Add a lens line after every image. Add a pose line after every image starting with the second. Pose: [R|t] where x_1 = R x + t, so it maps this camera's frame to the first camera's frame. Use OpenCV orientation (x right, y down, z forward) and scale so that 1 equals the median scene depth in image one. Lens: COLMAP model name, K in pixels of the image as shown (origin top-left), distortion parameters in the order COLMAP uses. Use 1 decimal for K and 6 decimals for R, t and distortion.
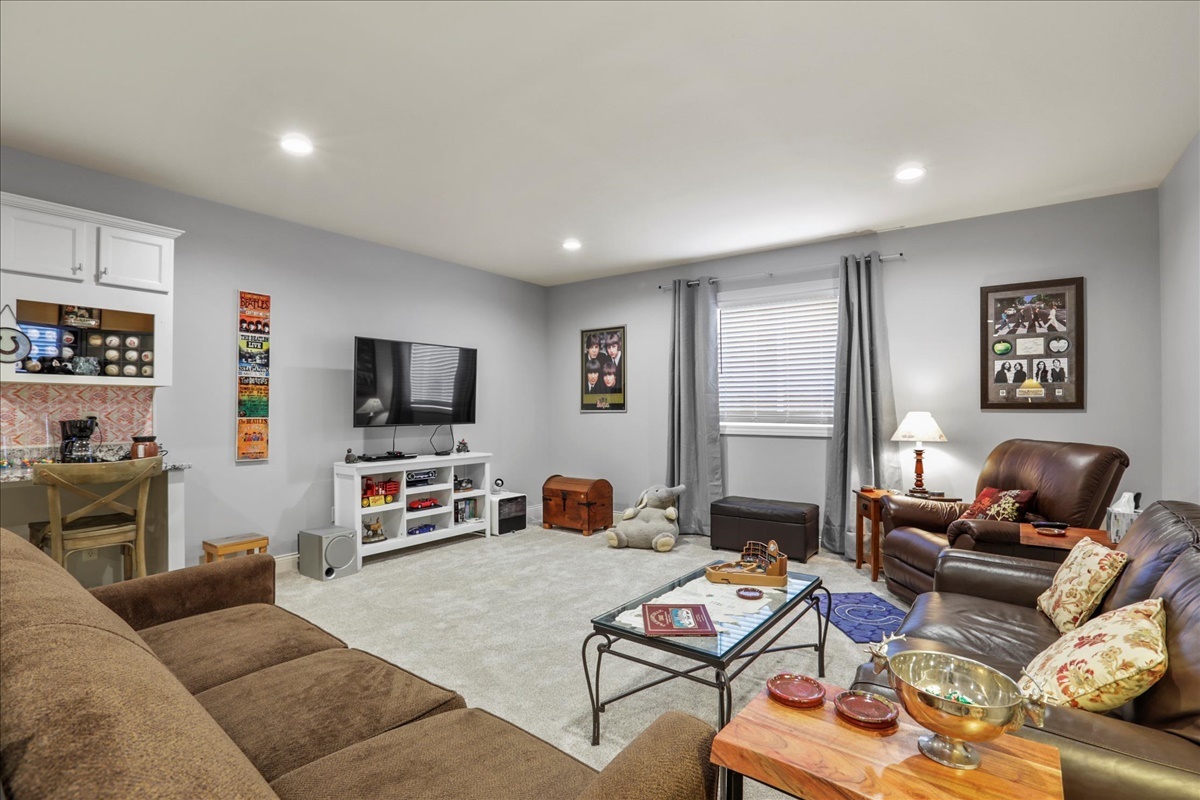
lens RADIAL K [[585.1, 0, 595.7], [0, 585.1, 403.6], [0, 0, 1]] dist [-0.006250, 0.001887]
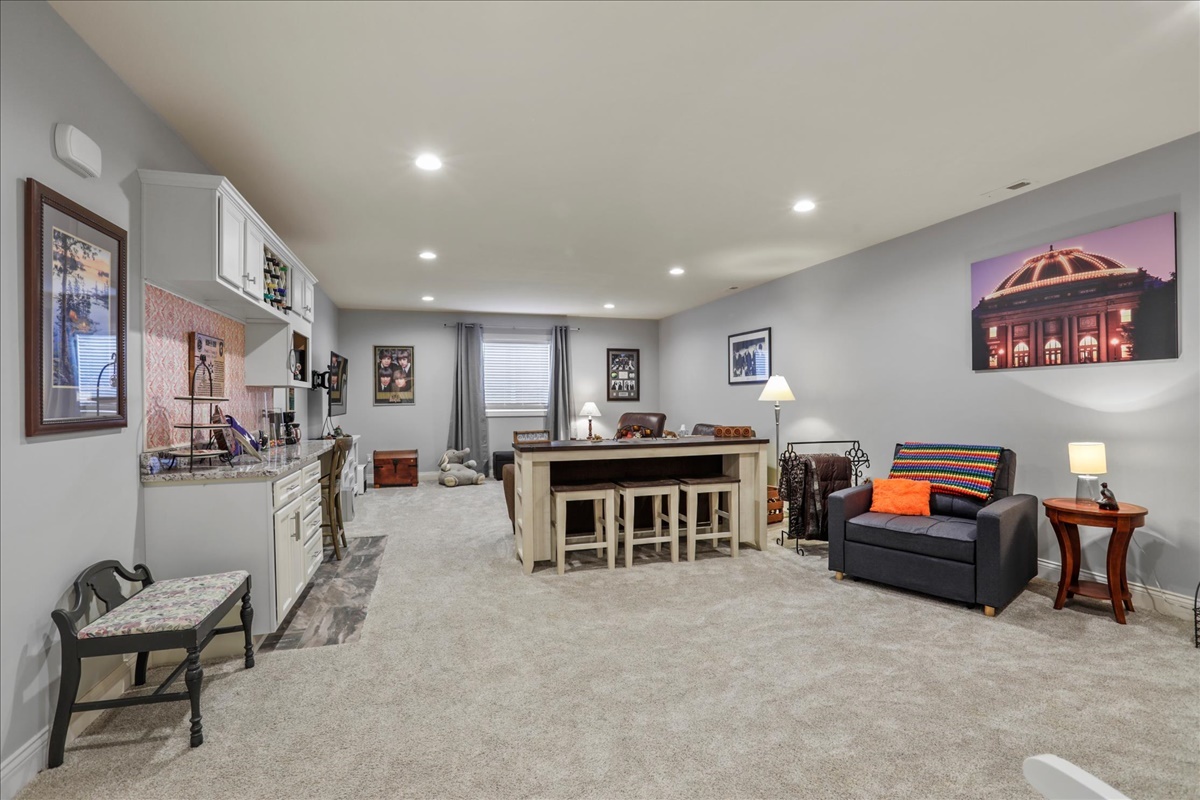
lens RADIAL K [[585.1, 0, 604.3], [0, 585.1, 397.6], [0, 0, 1]] dist [-0.006250, 0.001887]
pose [[0.601326, -0.004983, 0.798989, -0.998605], [-0.001431, 0.999972, 0.007314, -0.017444], [-0.799003, -0.005541, 0.601302, -0.322639]]
